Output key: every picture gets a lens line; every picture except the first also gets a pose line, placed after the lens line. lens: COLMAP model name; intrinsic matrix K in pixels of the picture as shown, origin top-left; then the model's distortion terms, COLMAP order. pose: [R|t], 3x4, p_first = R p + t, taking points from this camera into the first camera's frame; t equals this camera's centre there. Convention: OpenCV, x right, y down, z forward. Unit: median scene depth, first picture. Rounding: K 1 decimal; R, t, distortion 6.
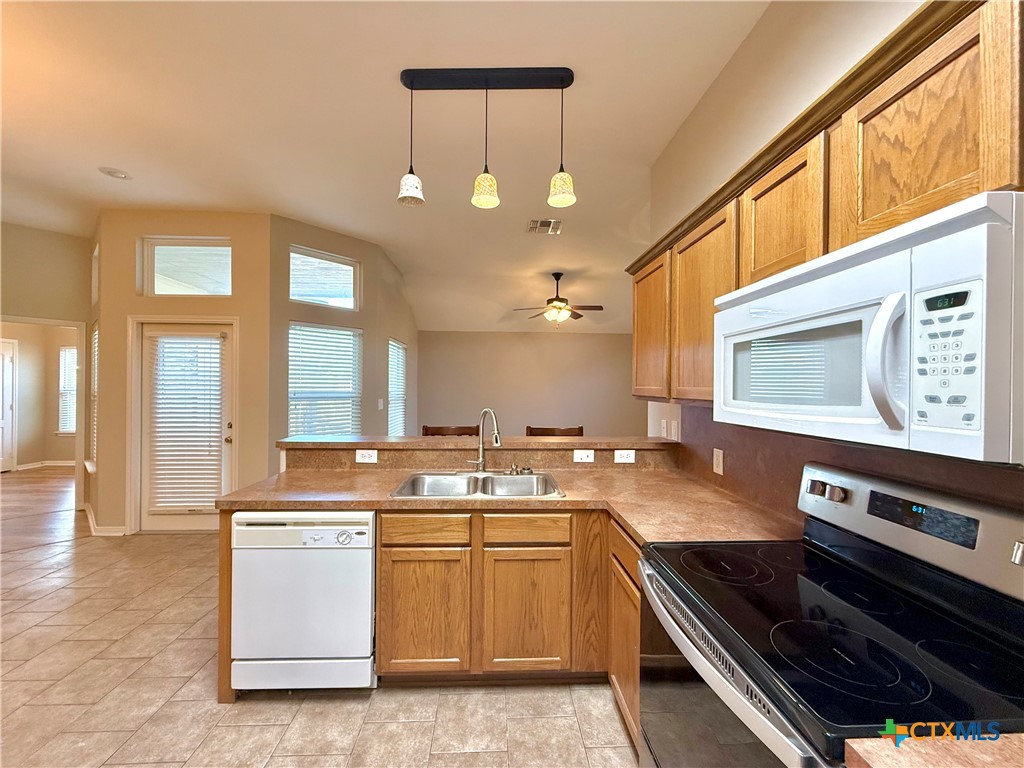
lens RADIAL K [[405.5, 0, 510.8], [0, 405.5, 386.2], [0, 0, 1]] dist [0.001010, -0.000236]
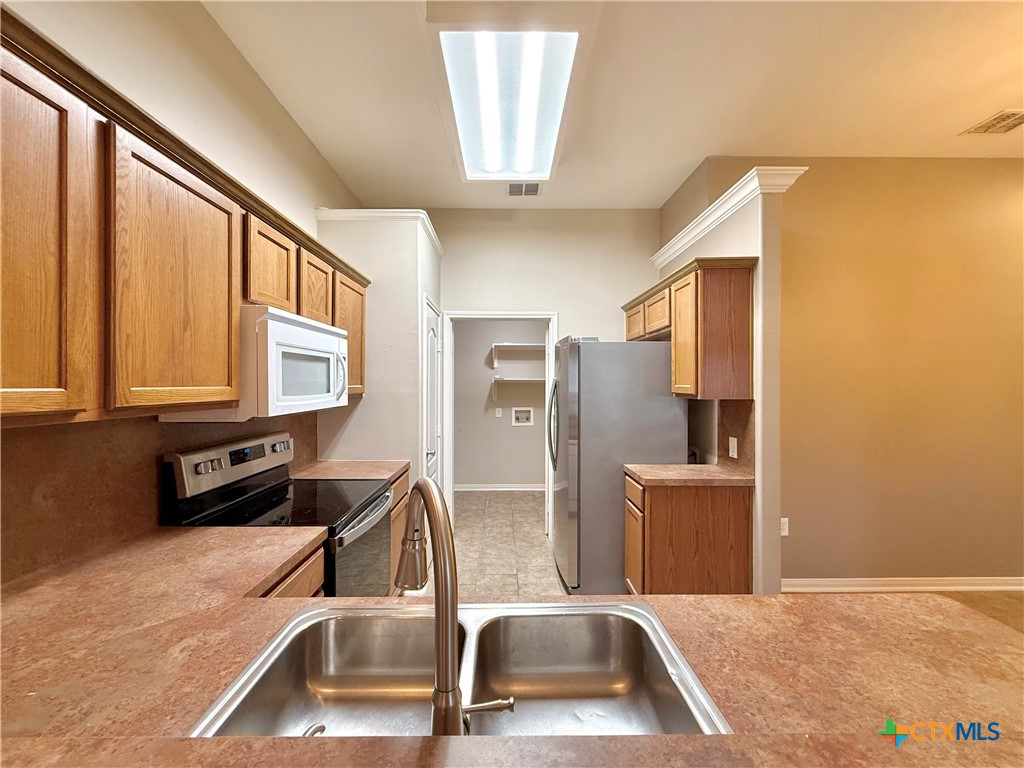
lens RADIAL K [[405.5, 0, 510.8], [0, 405.5, 386.2], [0, 0, 1]] dist [0.001010, -0.000236]
pose [[-0.999416, -0.010460, 0.032527, -0.160087], [-0.010238, 0.999923, 0.006987, -0.009680], [-0.032598, 0.006650, -0.999446, 1.744812]]
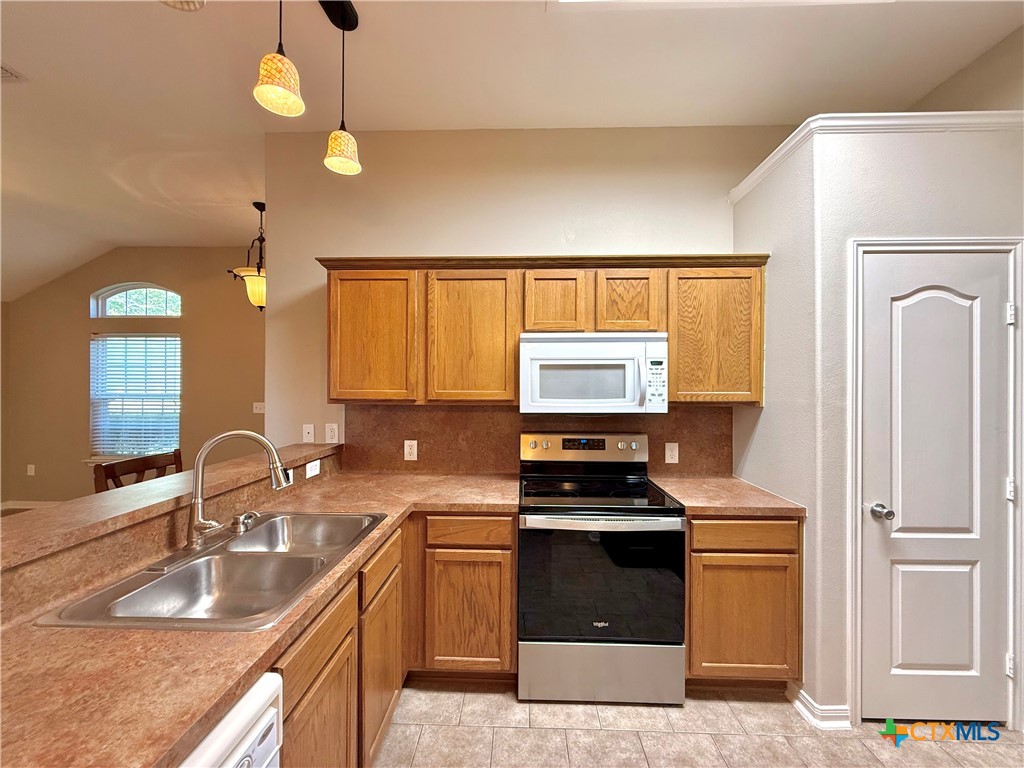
lens RADIAL K [[405.5, 0, 510.8], [0, 405.5, 386.2], [0, 0, 1]] dist [0.001010, -0.000236]
pose [[0.078512, -0.007364, 0.996886, -0.865856], [-0.002277, 0.999969, 0.007566, -0.022192], [-0.996911, -0.002864, 0.078492, 0.768573]]
